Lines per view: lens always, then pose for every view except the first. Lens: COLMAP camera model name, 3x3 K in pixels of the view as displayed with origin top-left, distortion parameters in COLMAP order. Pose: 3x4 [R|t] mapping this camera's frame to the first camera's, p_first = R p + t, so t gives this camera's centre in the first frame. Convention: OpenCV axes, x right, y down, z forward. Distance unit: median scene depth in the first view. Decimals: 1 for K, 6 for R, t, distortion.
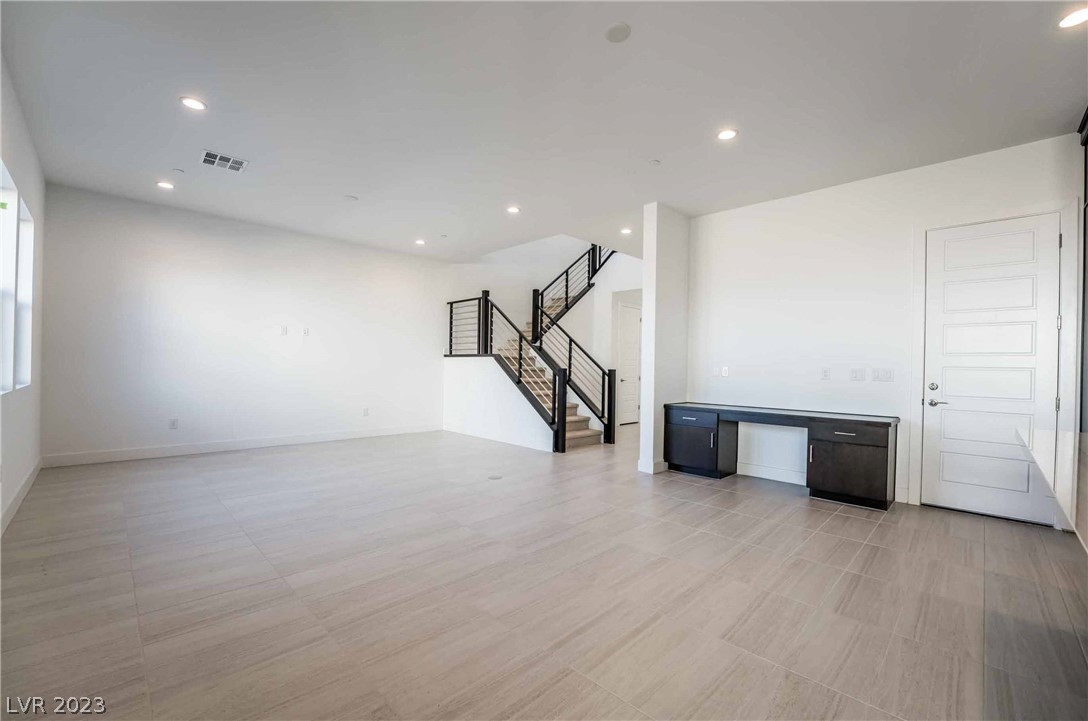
lens RADIAL K [[439.8, 0, 539.4], [0, 439.8, 367.3], [0, 0, 1]] dist [-0.024192, 0.000697]
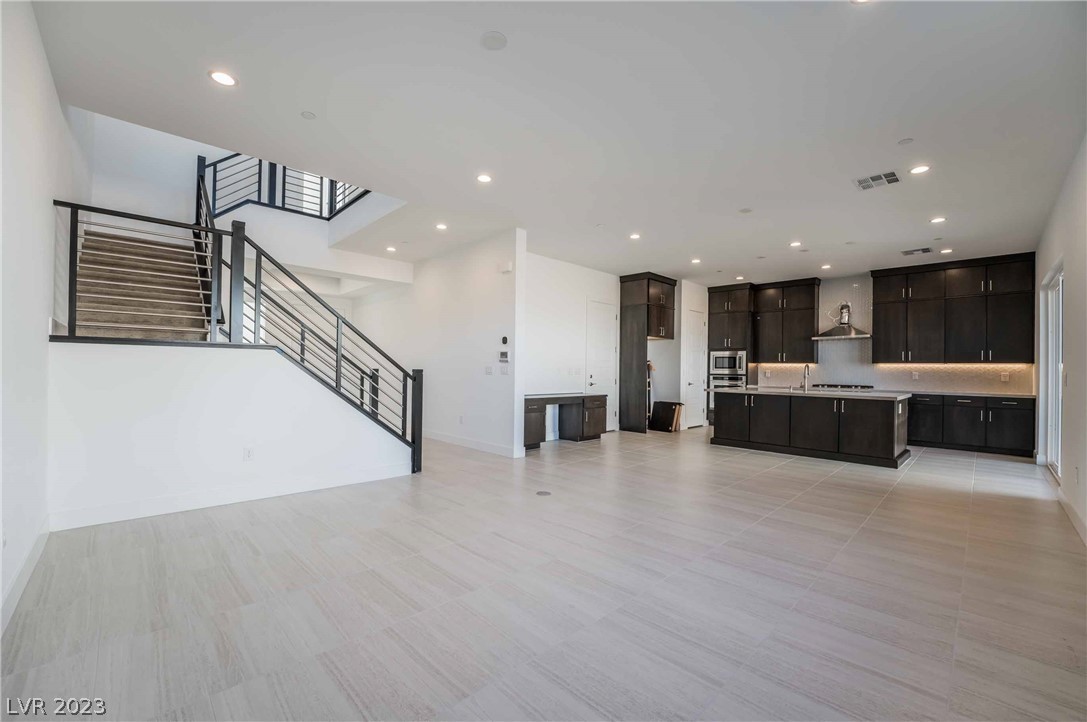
lens RADIAL K [[439.4, 0, 538.9], [0, 439.4, 367.8], [0, 0, 1]] dist [-0.024192, 0.000697]
pose [[0.013067, -0.011506, 0.999848, -0.653835], [-0.008657, 0.999895, 0.011620, -0.010054], [-0.999877, -0.008808, 0.012966, 0.651665]]
